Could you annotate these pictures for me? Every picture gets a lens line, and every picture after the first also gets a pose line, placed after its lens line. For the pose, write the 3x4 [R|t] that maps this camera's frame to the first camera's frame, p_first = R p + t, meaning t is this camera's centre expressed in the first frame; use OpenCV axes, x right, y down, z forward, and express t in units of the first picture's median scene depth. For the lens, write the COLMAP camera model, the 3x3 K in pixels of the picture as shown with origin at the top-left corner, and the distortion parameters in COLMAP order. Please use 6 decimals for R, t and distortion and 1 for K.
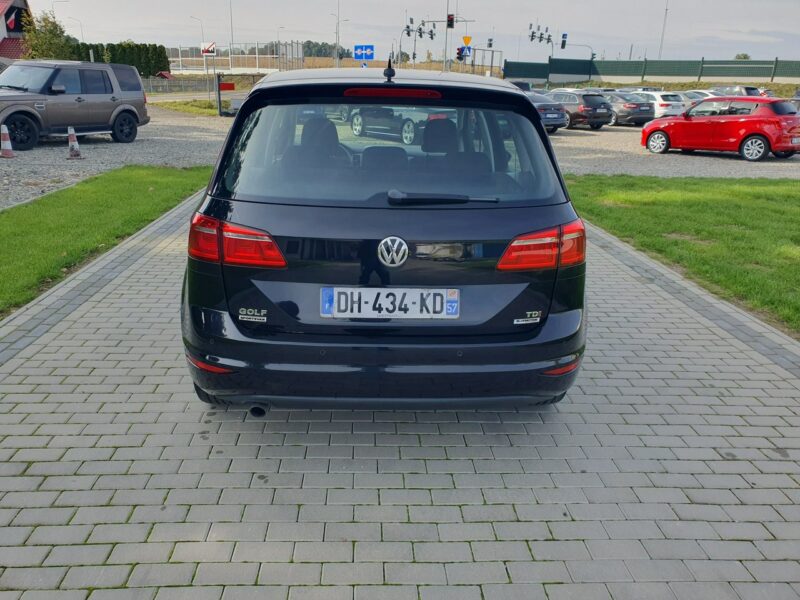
lens RADIAL K [[622.8, 0, 388.8], [0, 622.8, 310.1], [0, 0, 1]] dist [0.002282, 0.017574]
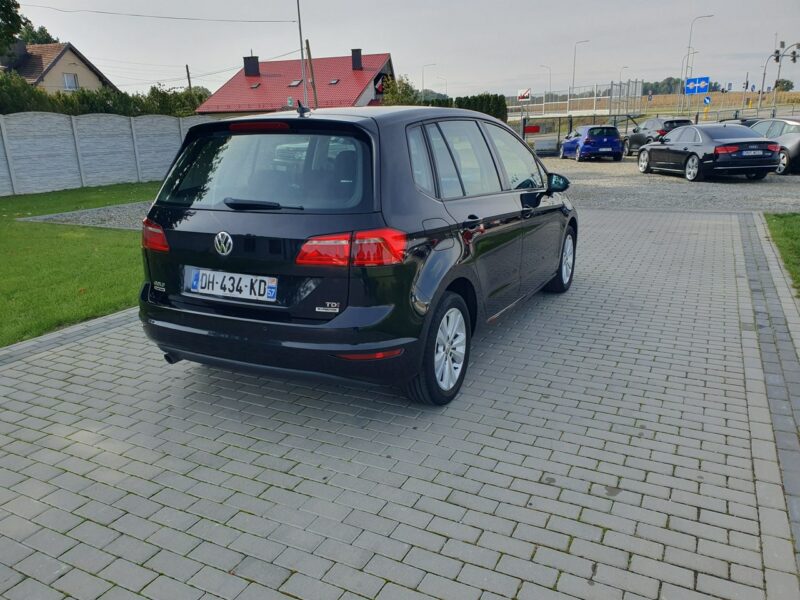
lens RADIAL K [[622.8, 0, 392.9], [0, 622.8, 311.2], [0, 0, 1]] dist [0.002282, 0.017574]
pose [[0.867651, 0.094822, -0.488048, 0.536316], [-0.124580, 0.991792, -0.028785, 0.022378], [0.481313, 0.085776, 0.872342, 0.016953]]
